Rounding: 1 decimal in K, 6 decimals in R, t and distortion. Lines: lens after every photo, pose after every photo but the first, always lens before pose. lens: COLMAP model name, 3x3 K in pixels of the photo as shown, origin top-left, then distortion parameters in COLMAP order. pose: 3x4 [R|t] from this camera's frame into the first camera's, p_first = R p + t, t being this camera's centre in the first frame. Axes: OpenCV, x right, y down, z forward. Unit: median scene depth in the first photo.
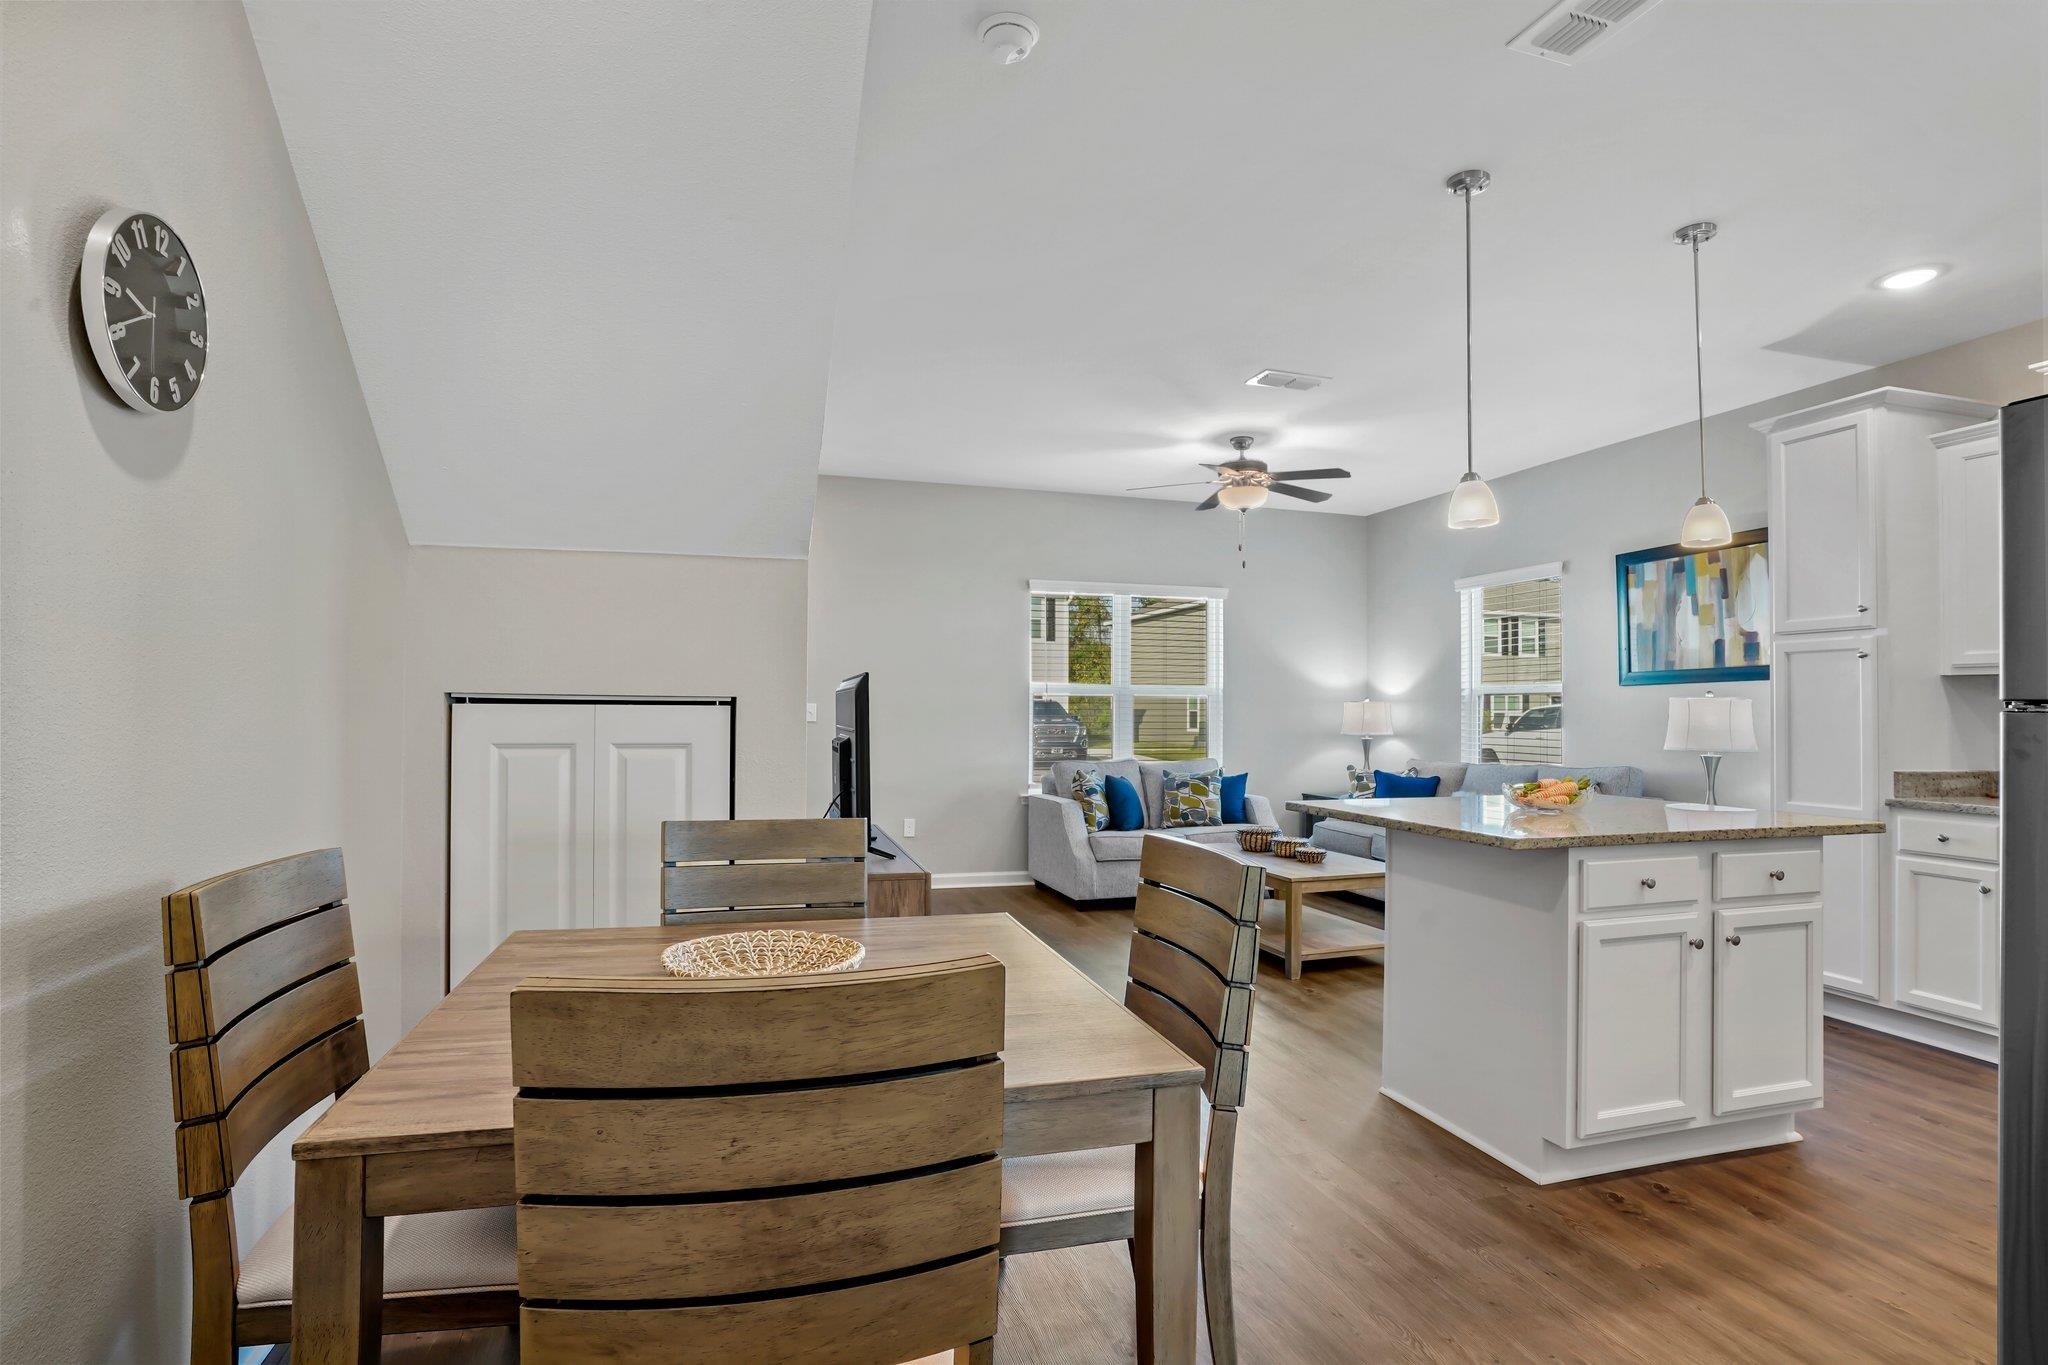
lens RADIAL K [[1020.8, 0, 1023.9], [0, 1020.8, 681.4], [0, 0, 1]] dist [-0.073097, 0.030540]
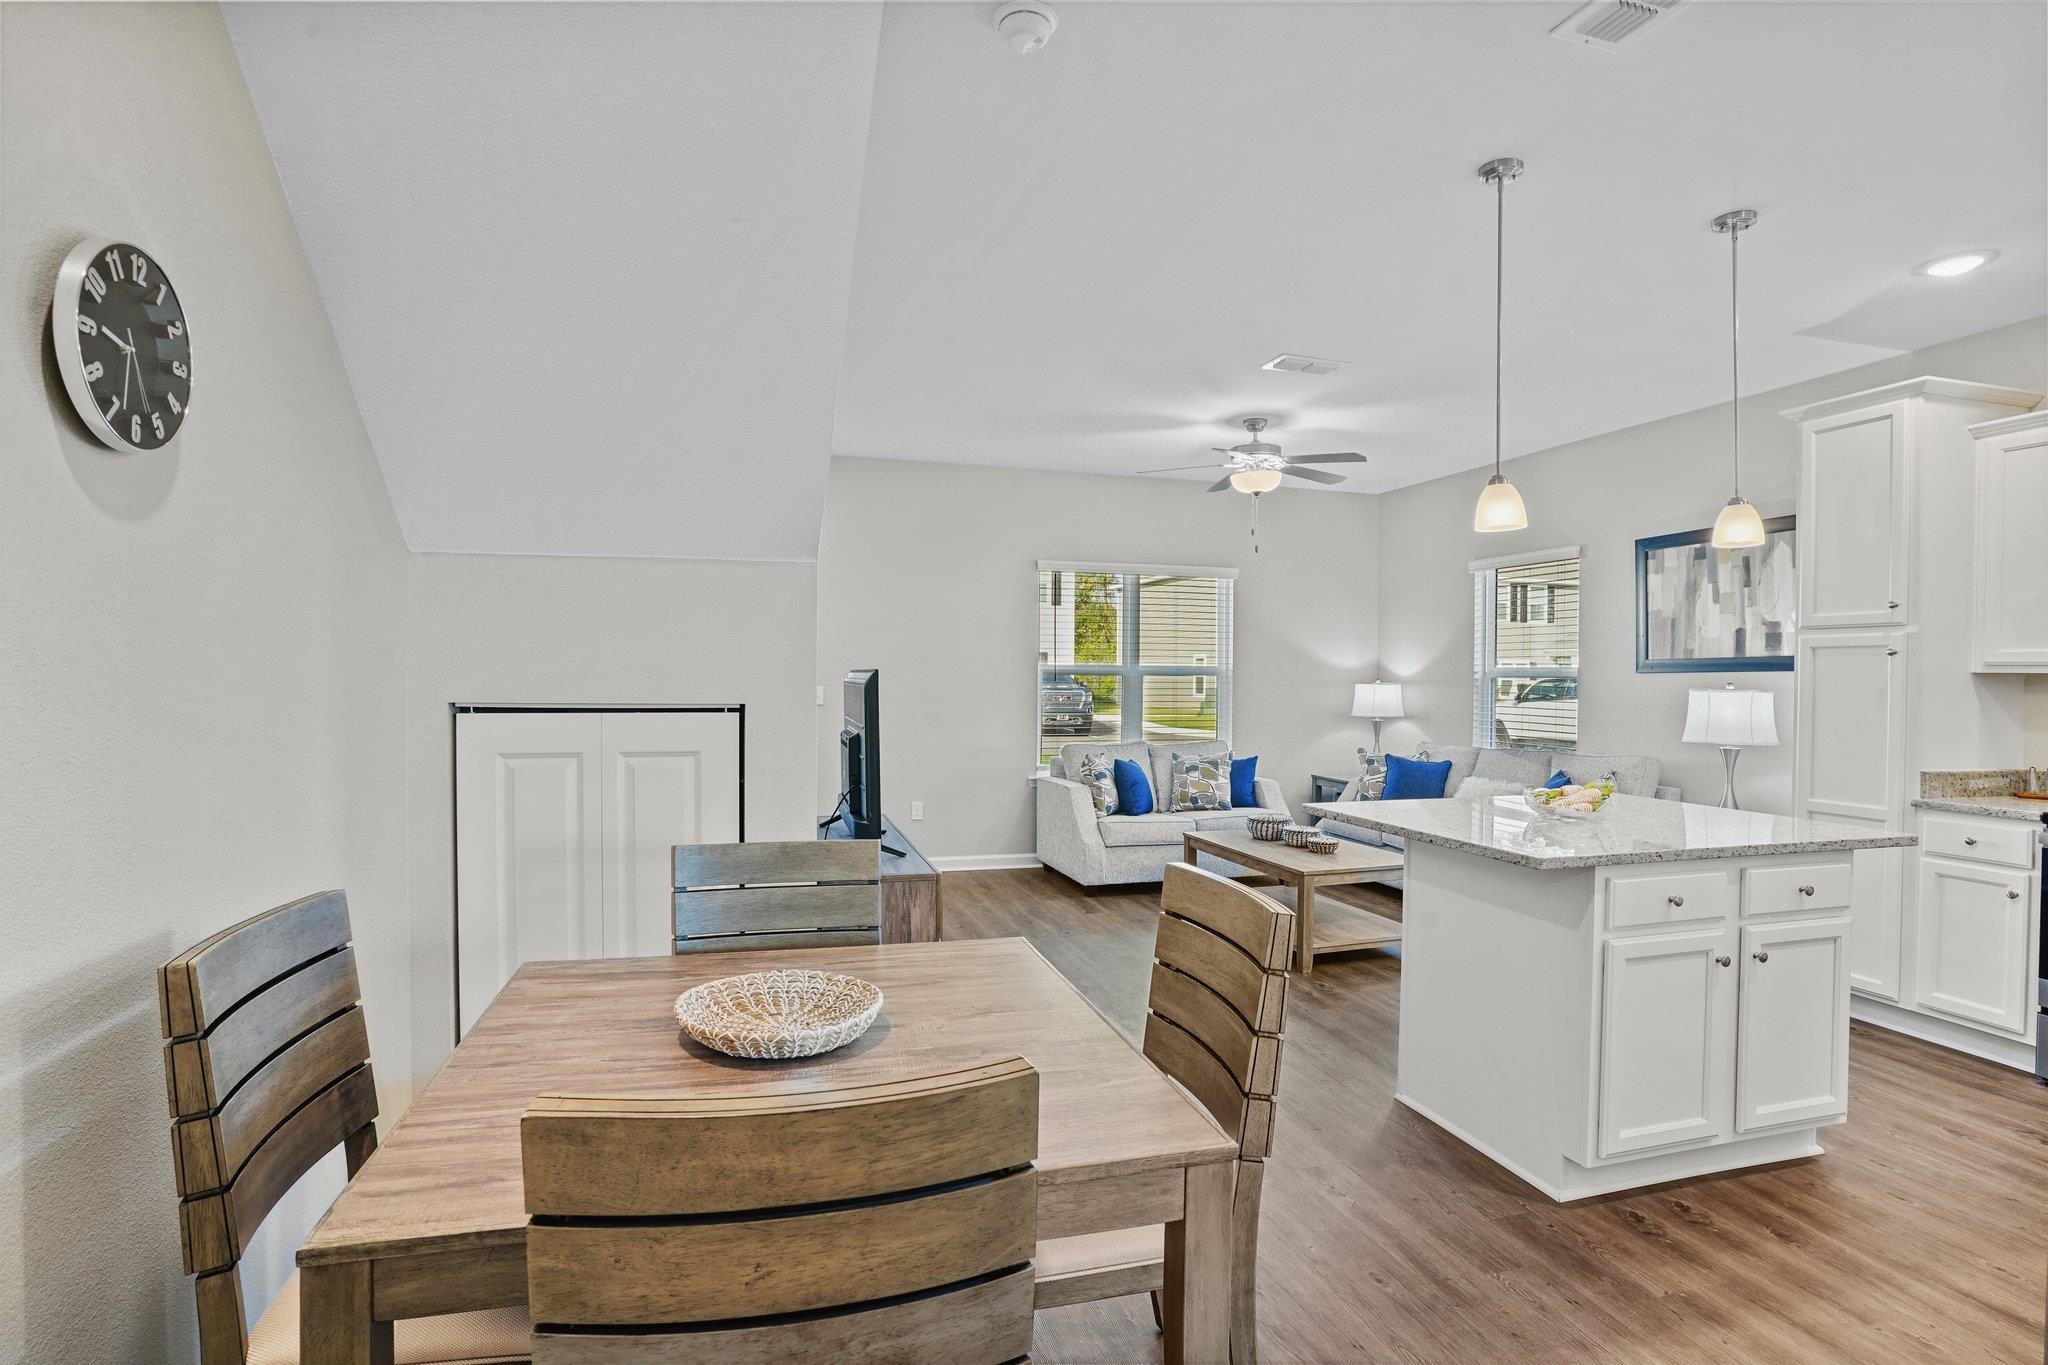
lens RADIAL K [[1020.8, 0, 1022.4], [0, 1020.8, 679.7], [0, 0, 1]] dist [-0.073097, 0.030540]
pose [[0.999984, 0.000598, -0.005569, -0.009335], [-0.000412, 0.999441, 0.033442, -0.039206], [0.005586, -0.033439, 0.999425, 0.020548]]
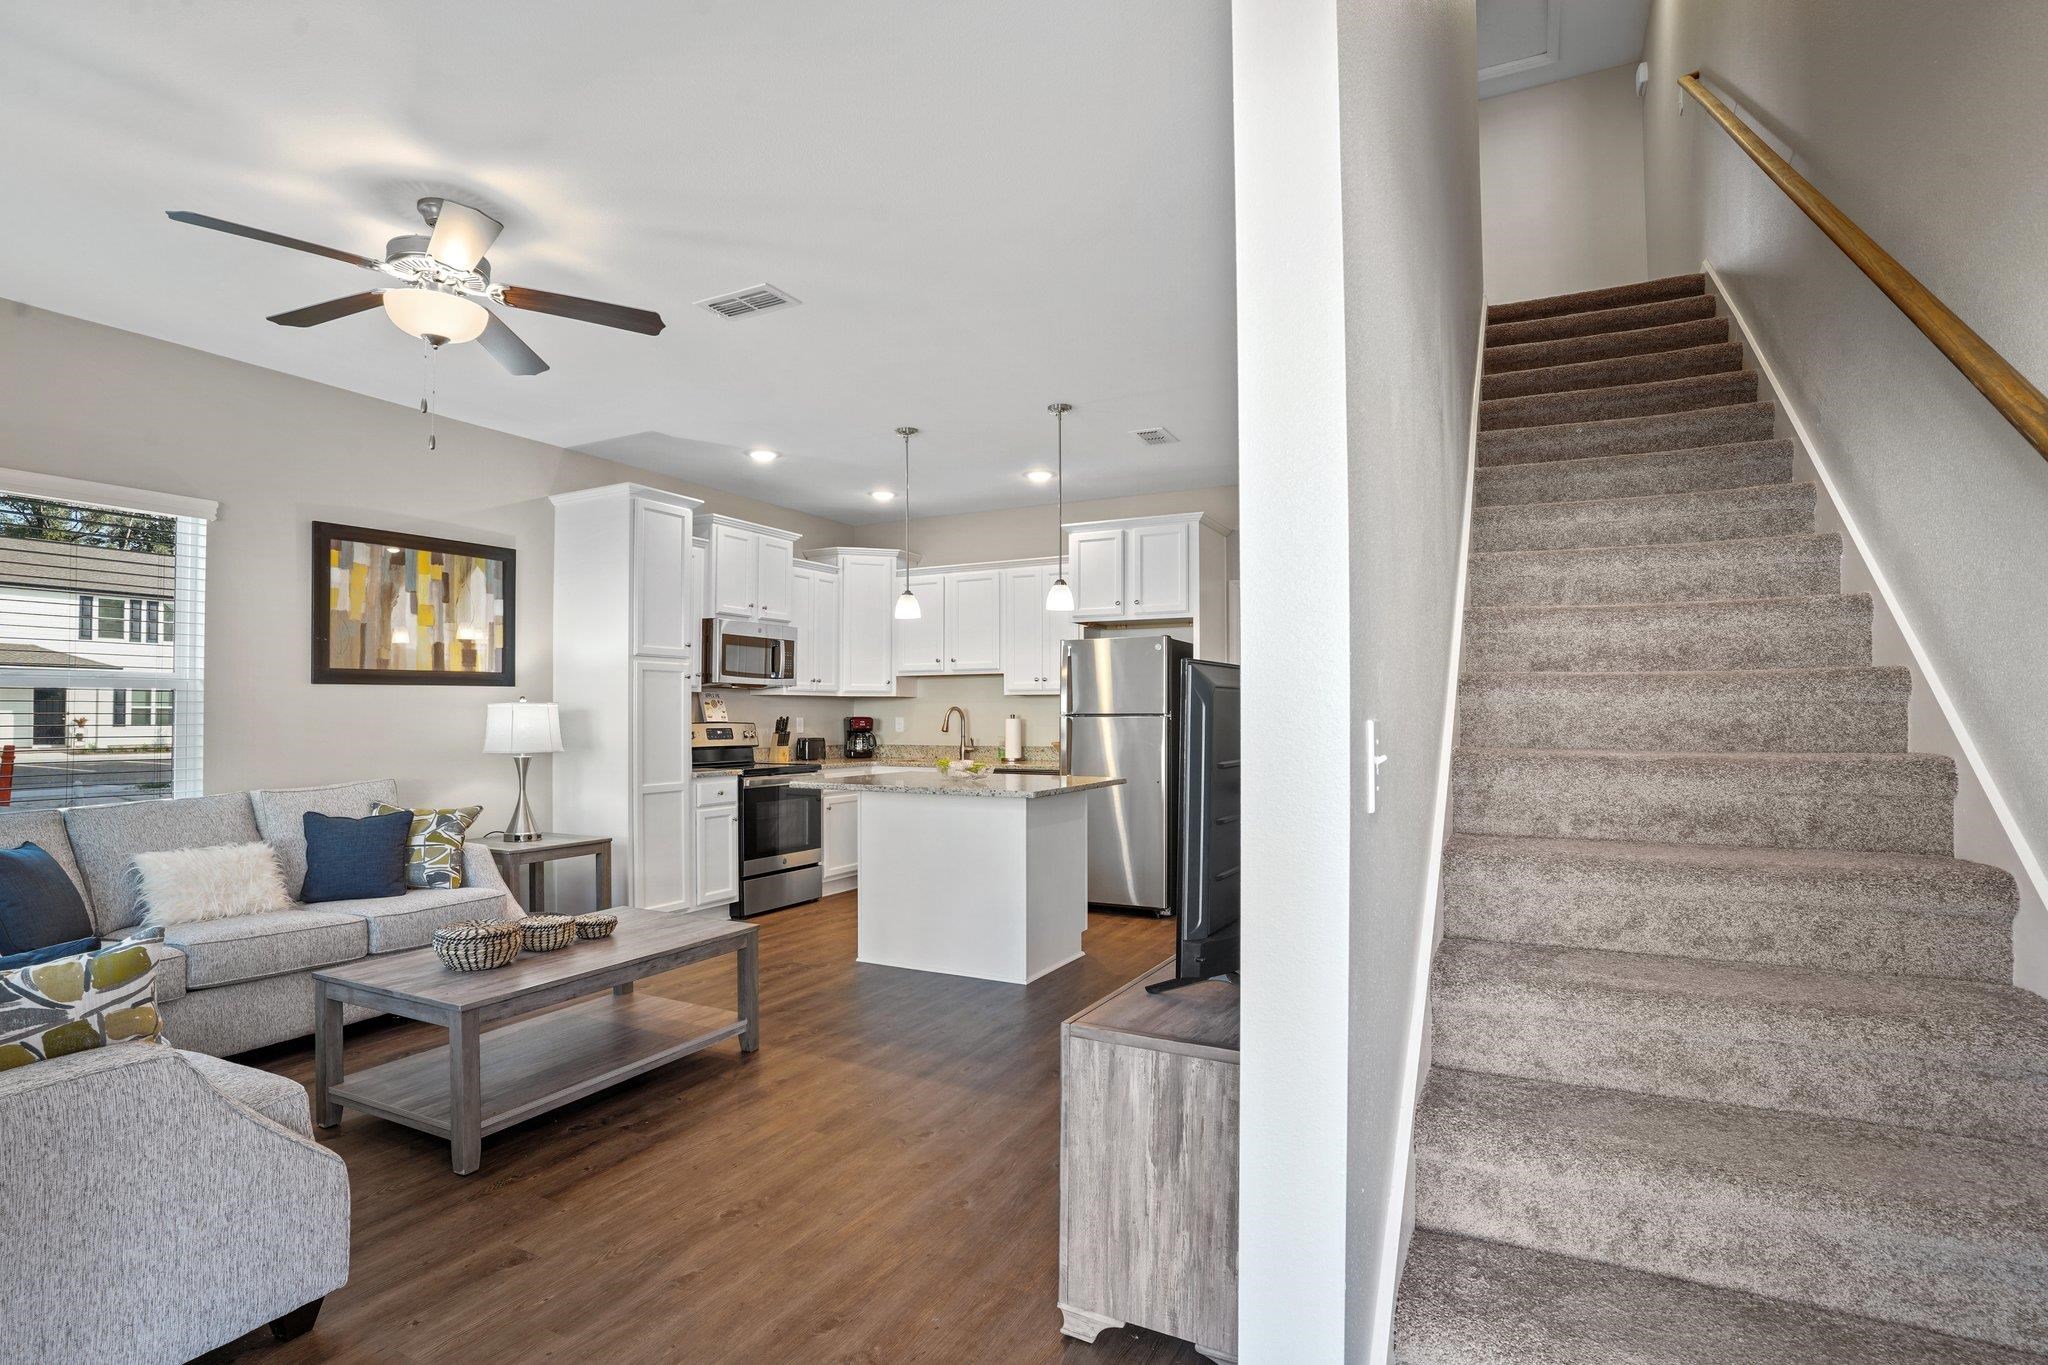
lens RADIAL K [[1020.8, 0, 1008.6], [0, 1020.8, 695.8], [0, 0, 1]] dist [-0.073097, 0.030540]
pose [[-0.714580, 0.002313, 0.699550, -0.661264], [-0.026036, 0.999214, -0.029898, 0.041792], [-0.699069, -0.039578, -0.713958, 2.125206]]
